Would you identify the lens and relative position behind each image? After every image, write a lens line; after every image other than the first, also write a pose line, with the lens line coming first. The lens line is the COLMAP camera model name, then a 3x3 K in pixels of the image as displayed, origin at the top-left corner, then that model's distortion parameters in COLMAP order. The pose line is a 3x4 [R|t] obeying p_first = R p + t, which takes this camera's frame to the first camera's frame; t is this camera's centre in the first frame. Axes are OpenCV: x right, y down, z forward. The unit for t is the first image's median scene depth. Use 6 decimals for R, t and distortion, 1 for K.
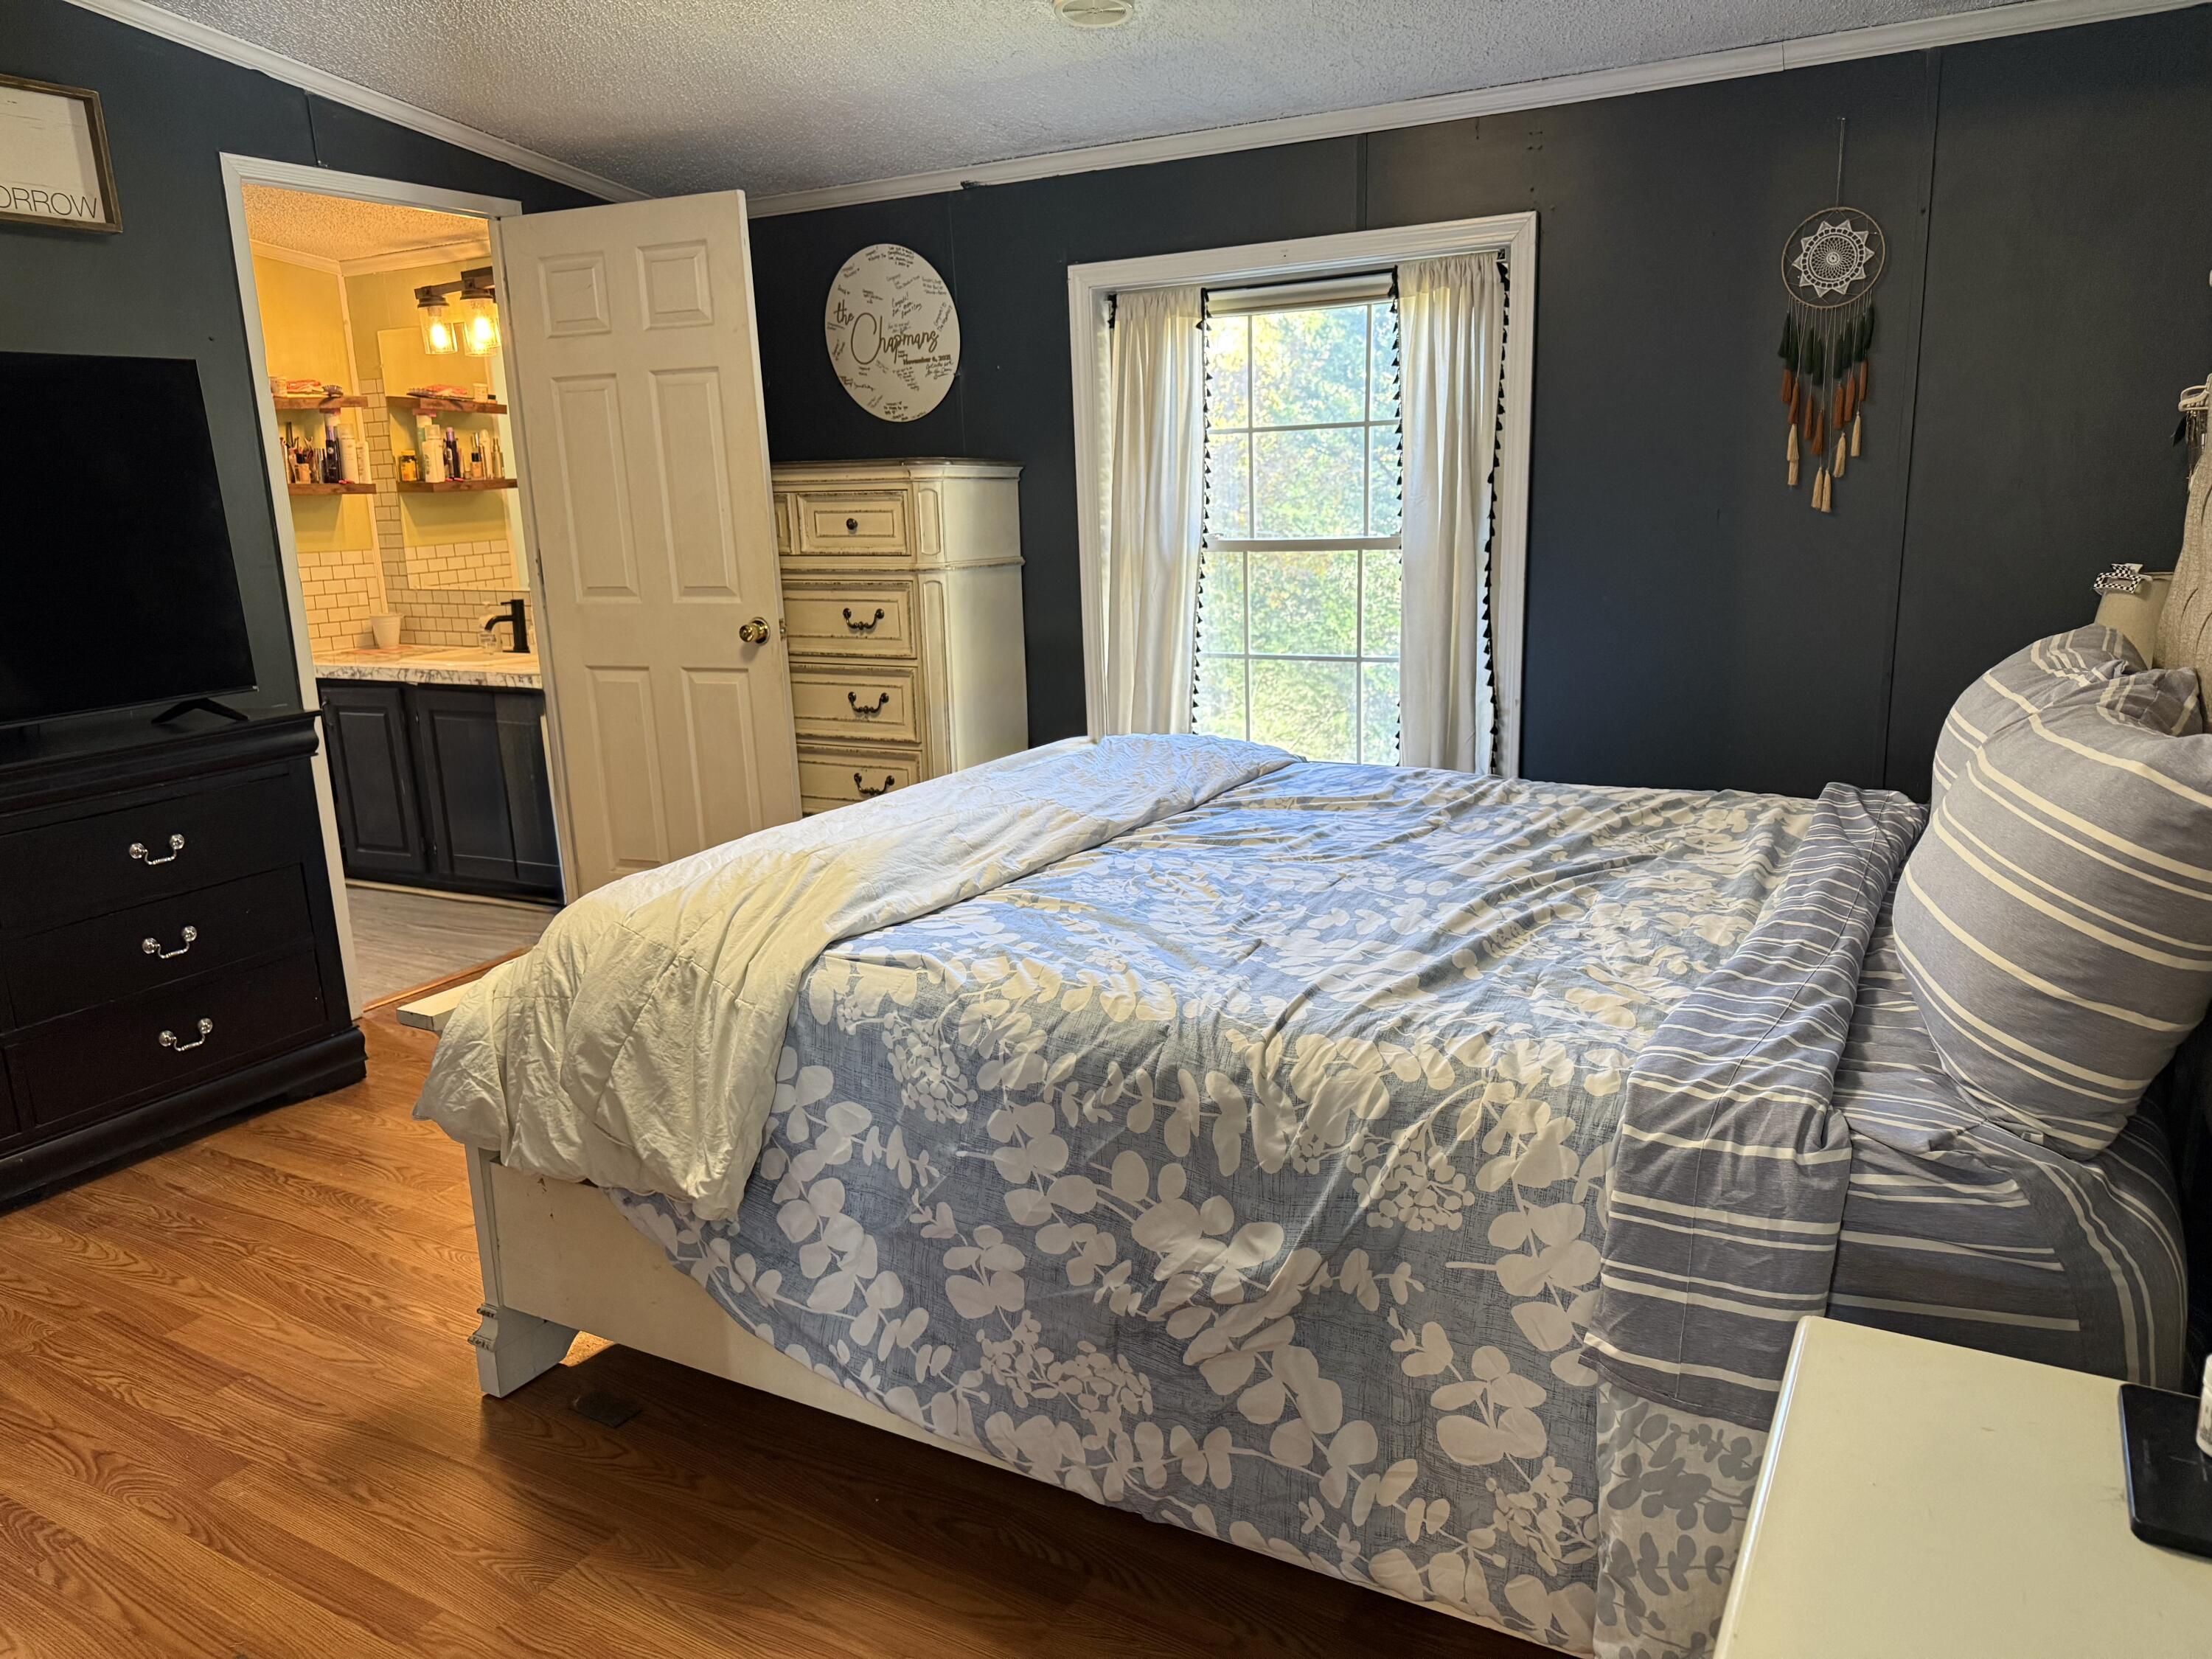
lens RADIAL K [[1567.4, 0, 1089.3], [0, 1567.4, 810.6], [0, 0, 1]] dist [0.045869, -0.046346]
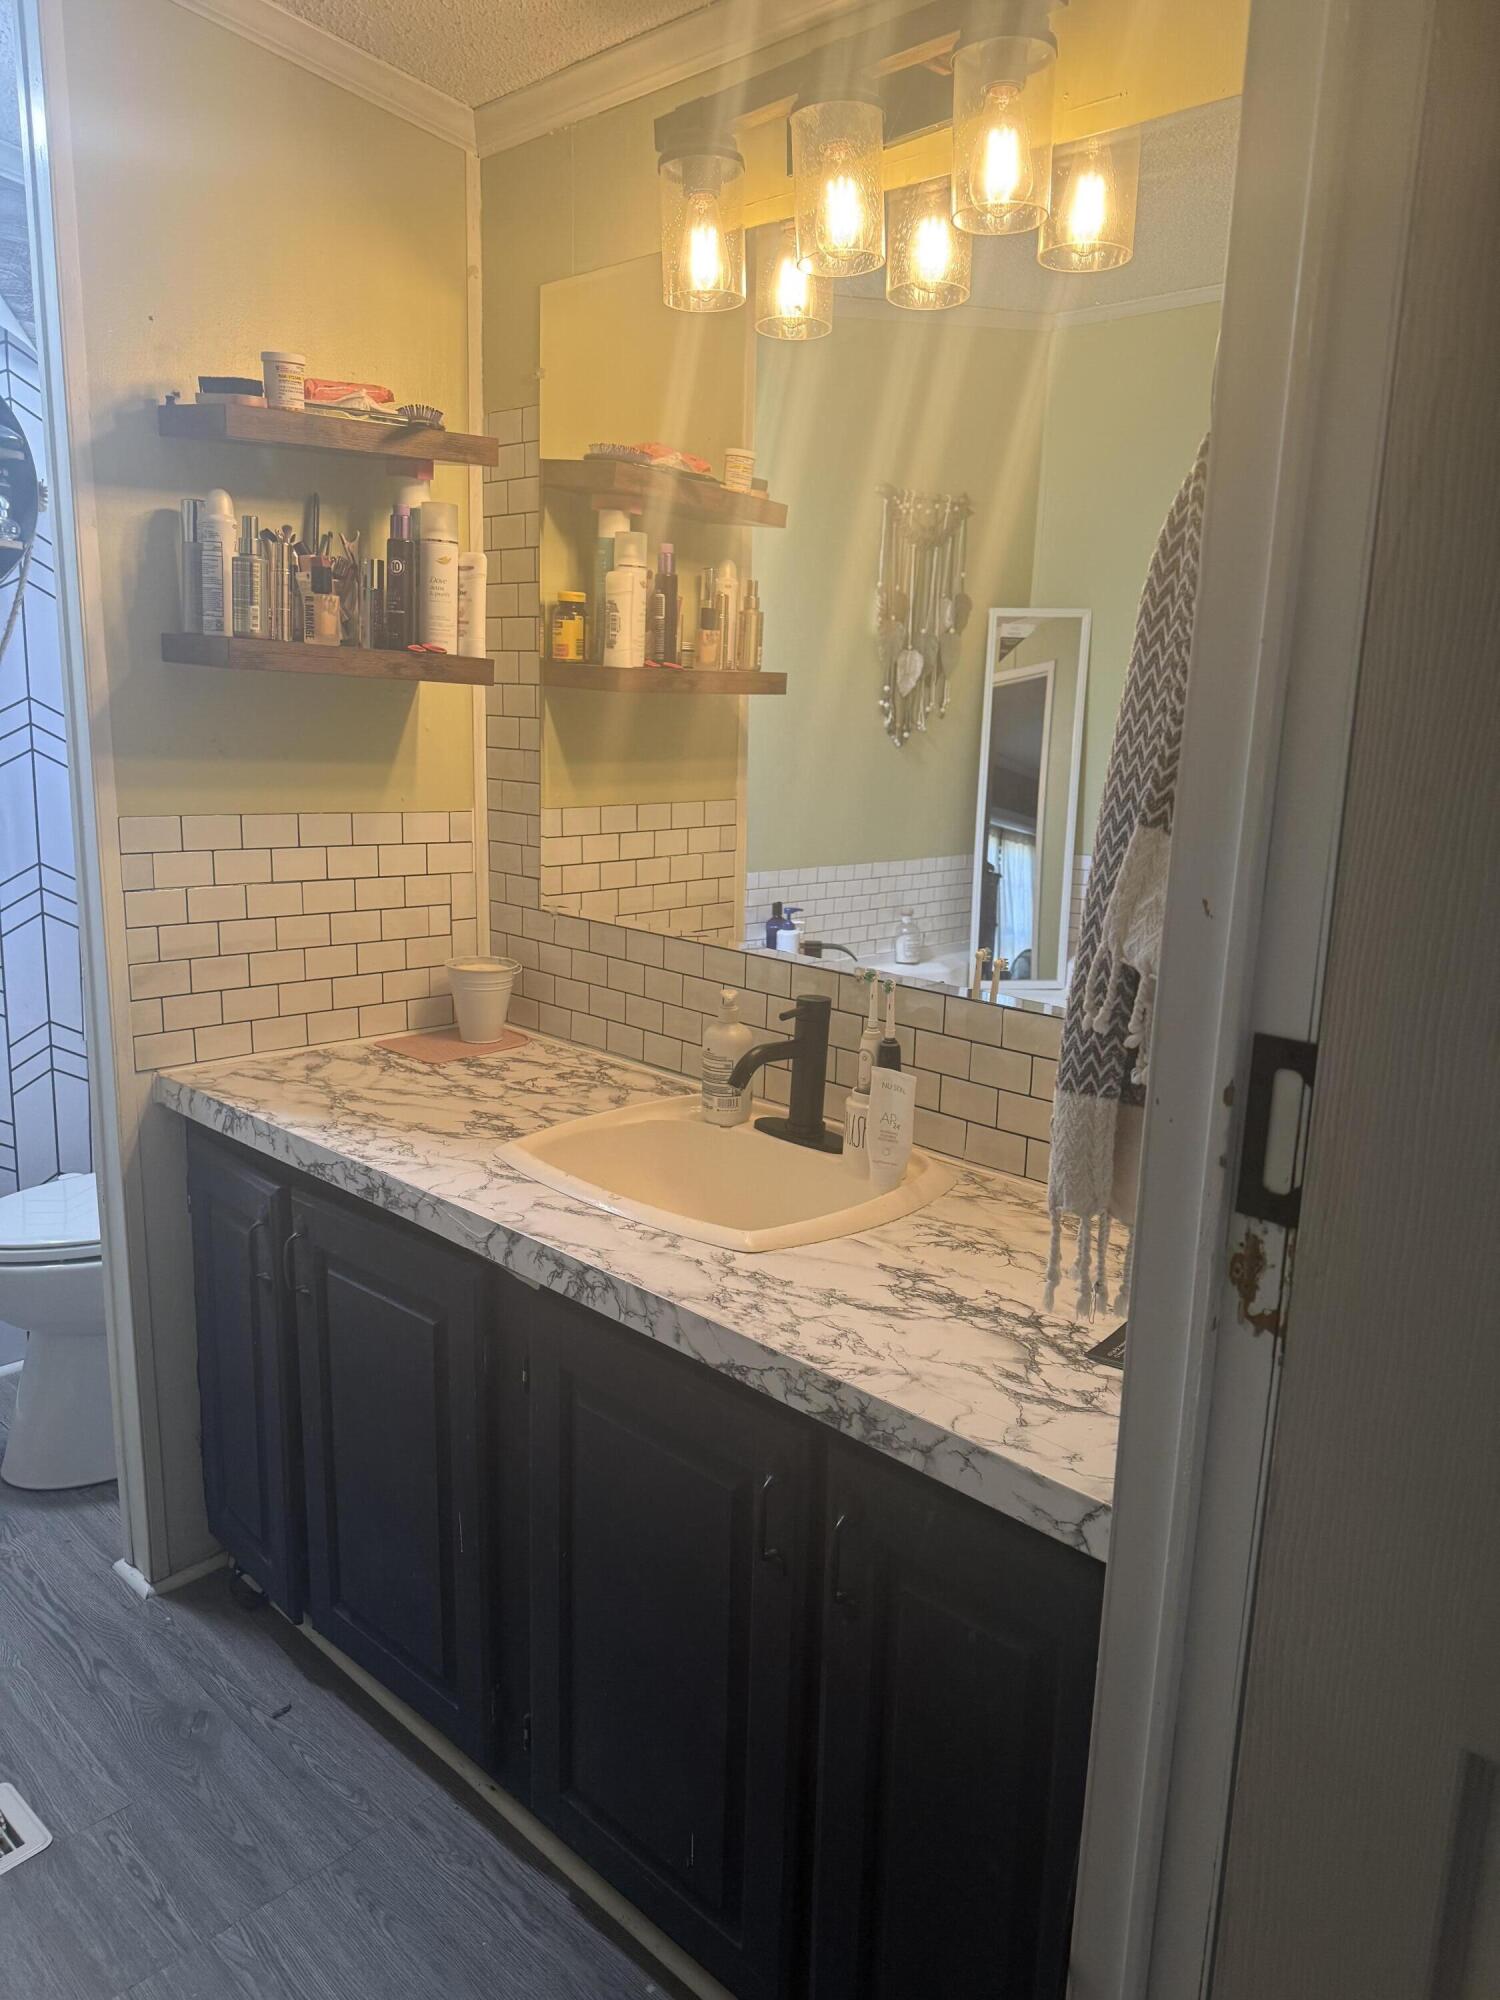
lens RADIAL K [[1417.1, 0, 767.1], [0, 1417.1, 1009.8], [0, 0, 1]] dist [0.045869, -0.046346]
pose [[0.969573, 0.114306, -0.216479, -0.283900], [-0.114379, 0.993362, 0.012233, -0.125350], [0.216440, 0.012900, 0.976211, 0.636572]]
